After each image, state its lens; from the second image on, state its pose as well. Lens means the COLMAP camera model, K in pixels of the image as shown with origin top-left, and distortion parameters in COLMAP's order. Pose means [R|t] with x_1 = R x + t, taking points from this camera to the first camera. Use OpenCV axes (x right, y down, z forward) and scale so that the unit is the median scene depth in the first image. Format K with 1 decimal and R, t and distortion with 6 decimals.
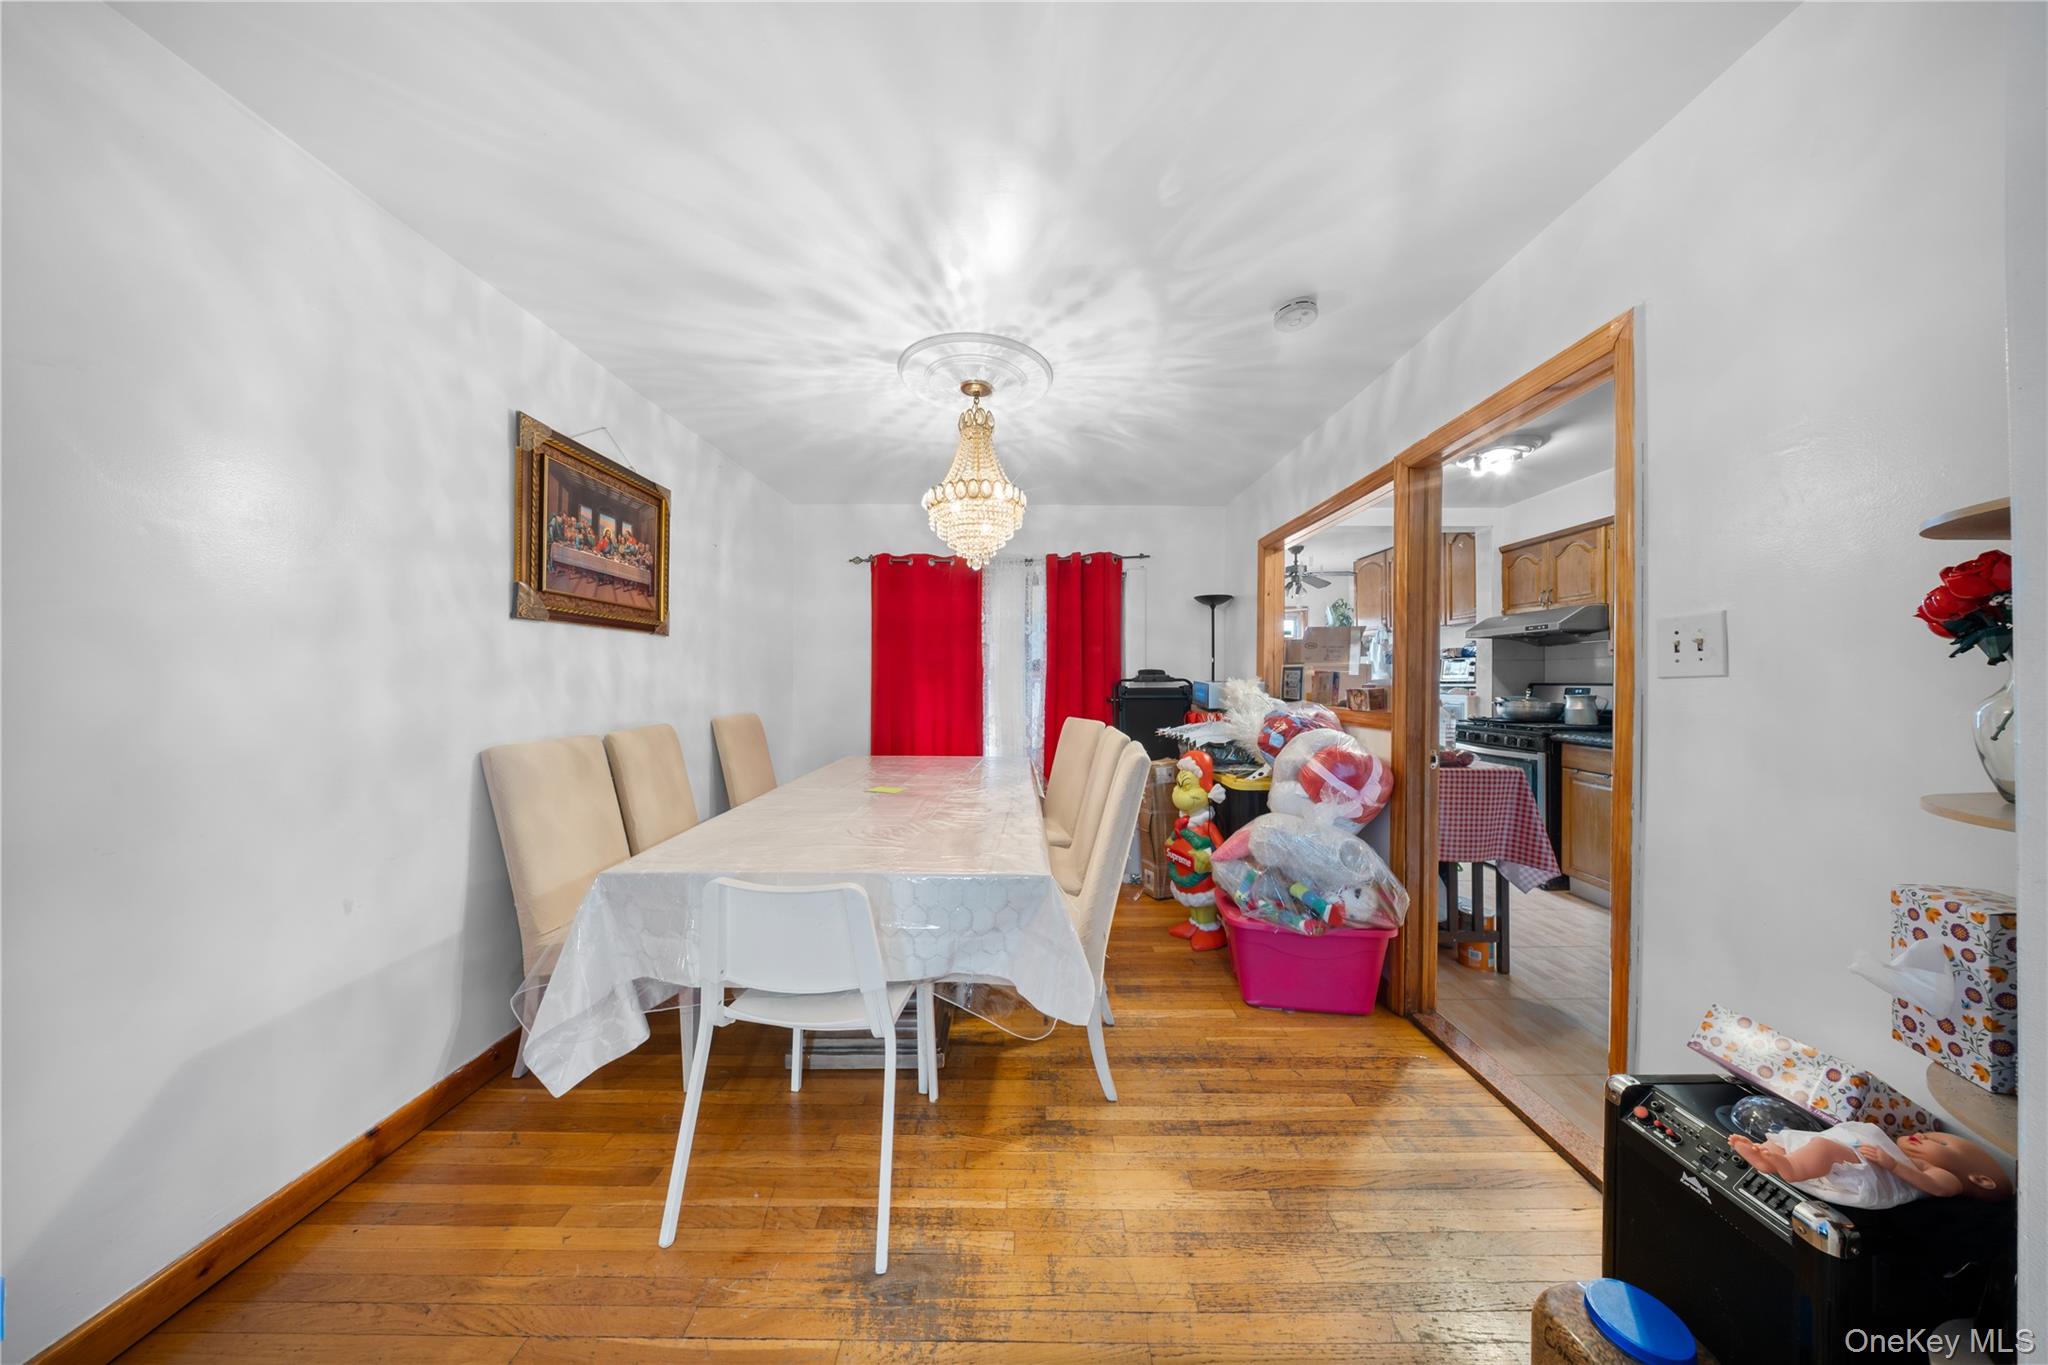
lens RADIAL K [[605.6, 0, 1025.6], [0, 605.6, 682.5], [0, 0, 1]] dist [0.001597, -0.000163]
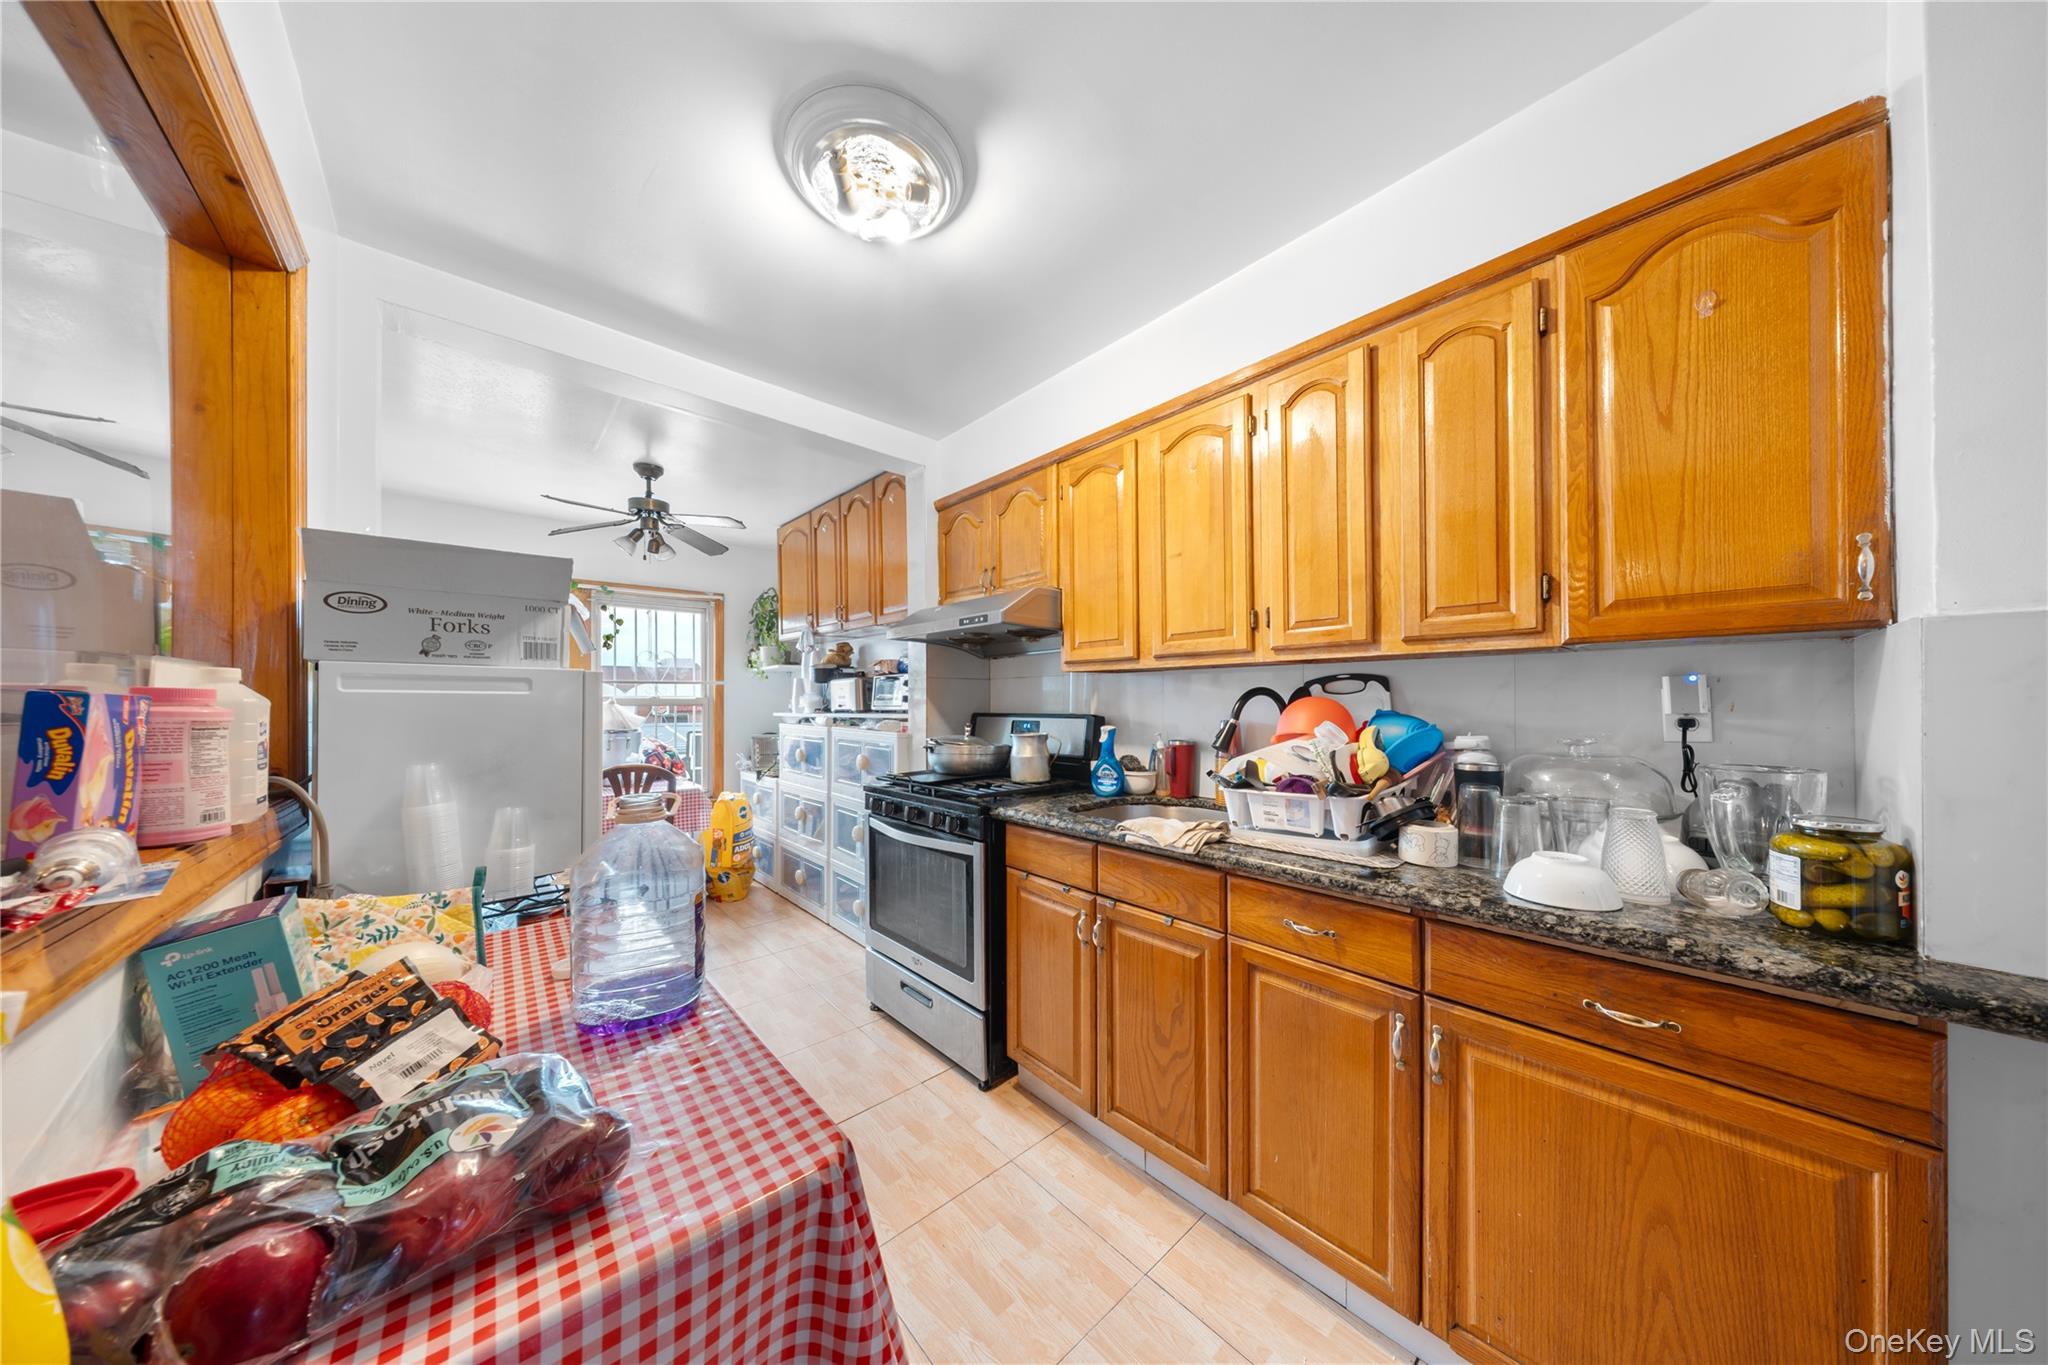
lens RADIAL K [[605.6, 0, 1035.9], [0, 605.6, 698.8], [0, 0, 1]] dist [0.001597, -0.000163]
pose [[0.728094, 0.003939, 0.685466, 0.442802], [0.003662, 0.999947, -0.009636, -0.008612], [-0.685467, 0.009526, 0.728041, 0.486438]]
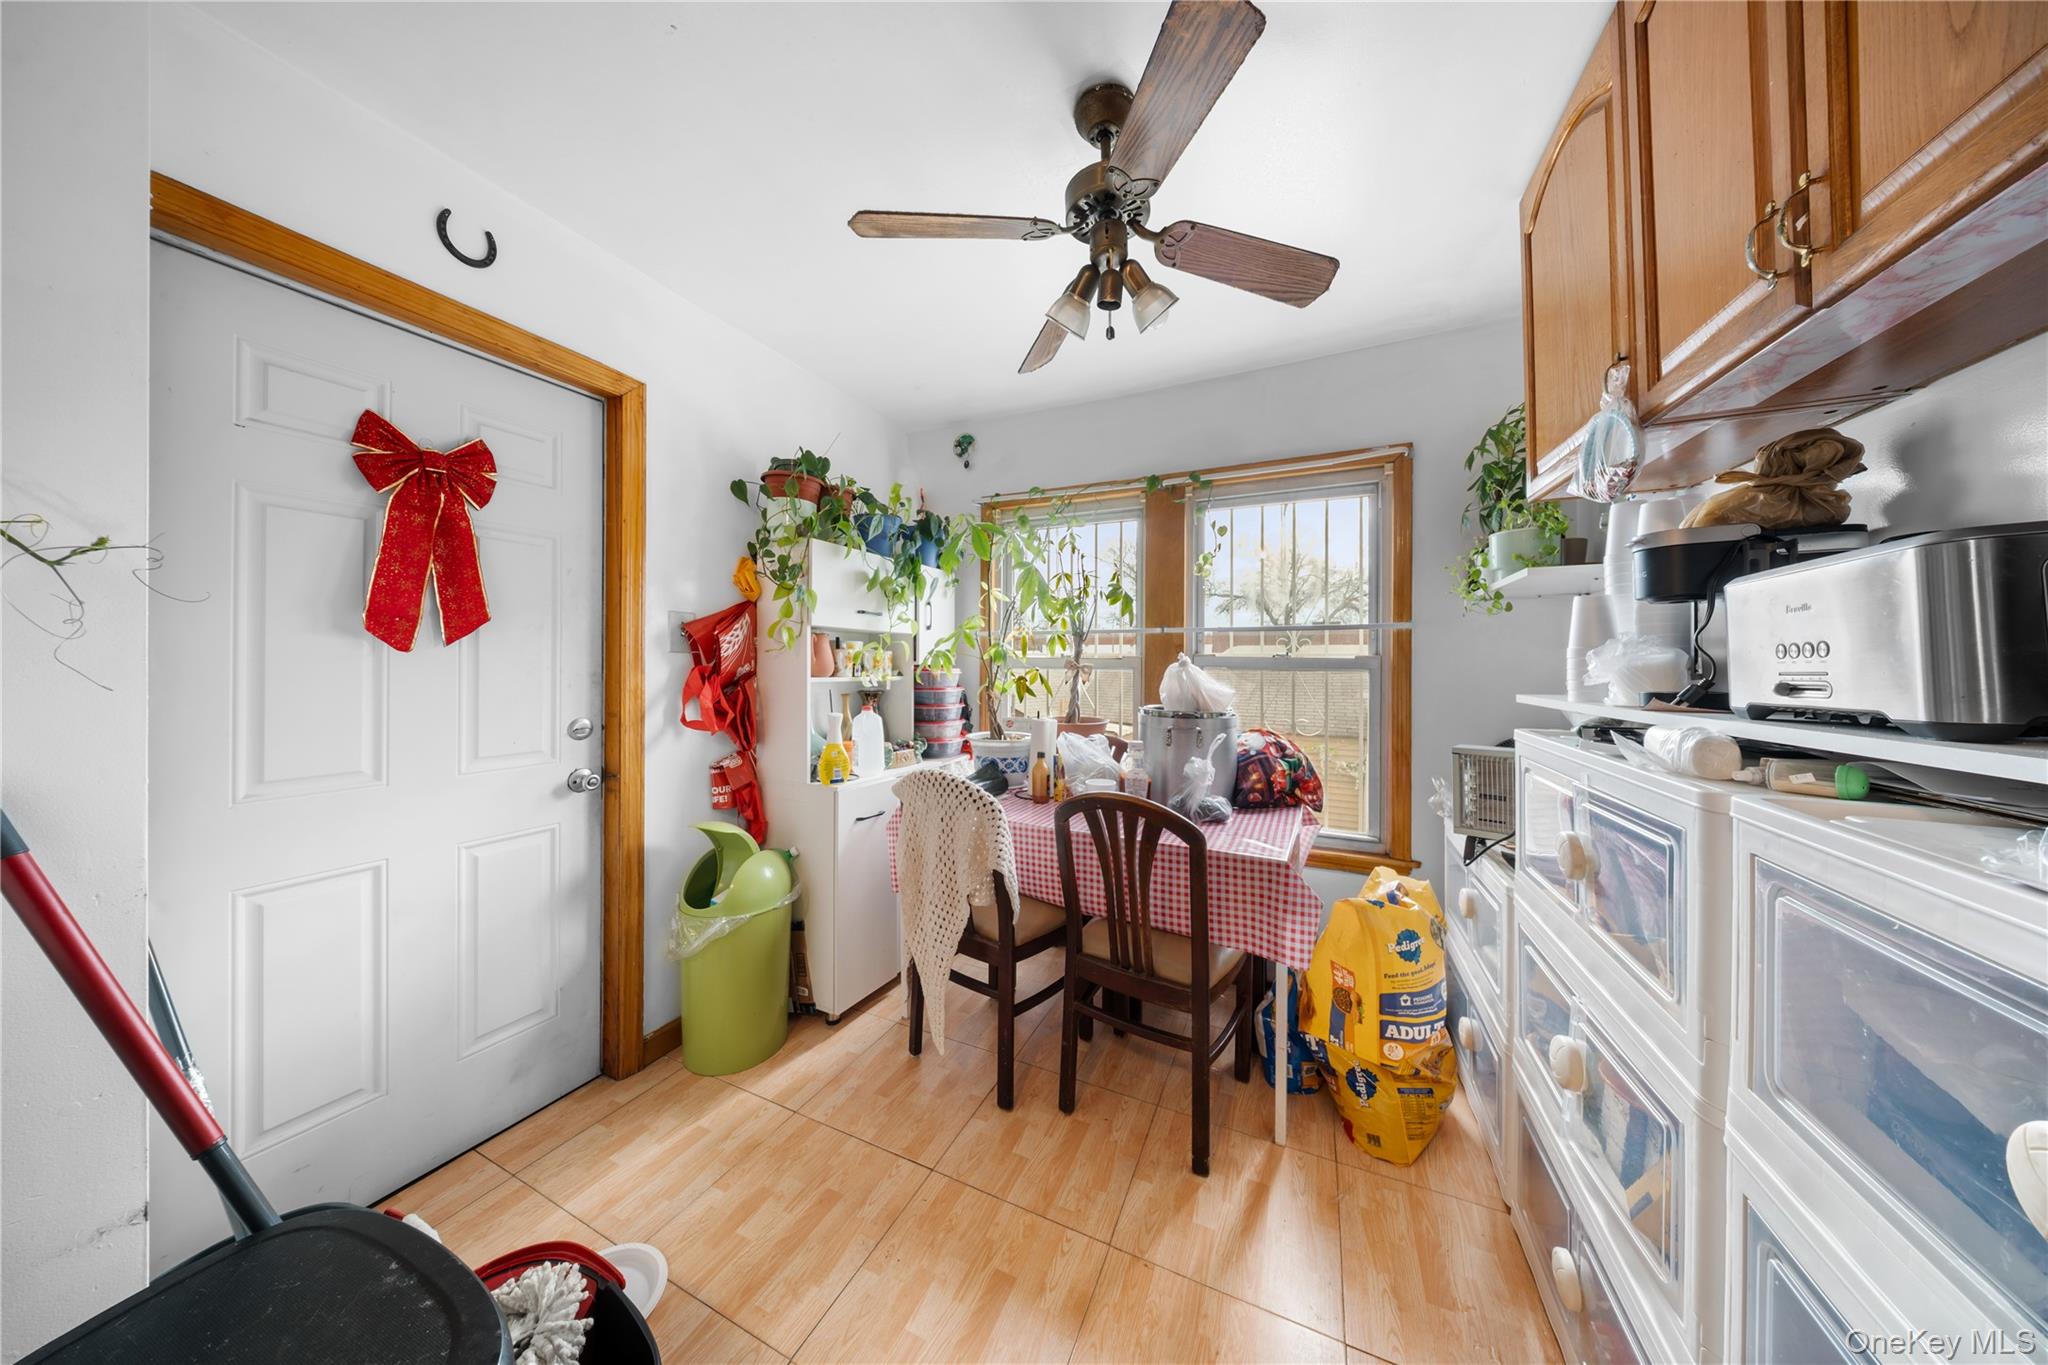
lens RADIAL K [[605.6, 0, 1027.8], [0, 605.6, 656.0], [0, 0, 1]] dist [0.001597, -0.000163]
pose [[0.906766, 0.006300, -0.421586, 0.706157], [-0.012196, 0.999862, -0.011290, -0.013184], [0.421457, 0.015380, 0.906718, 1.056624]]
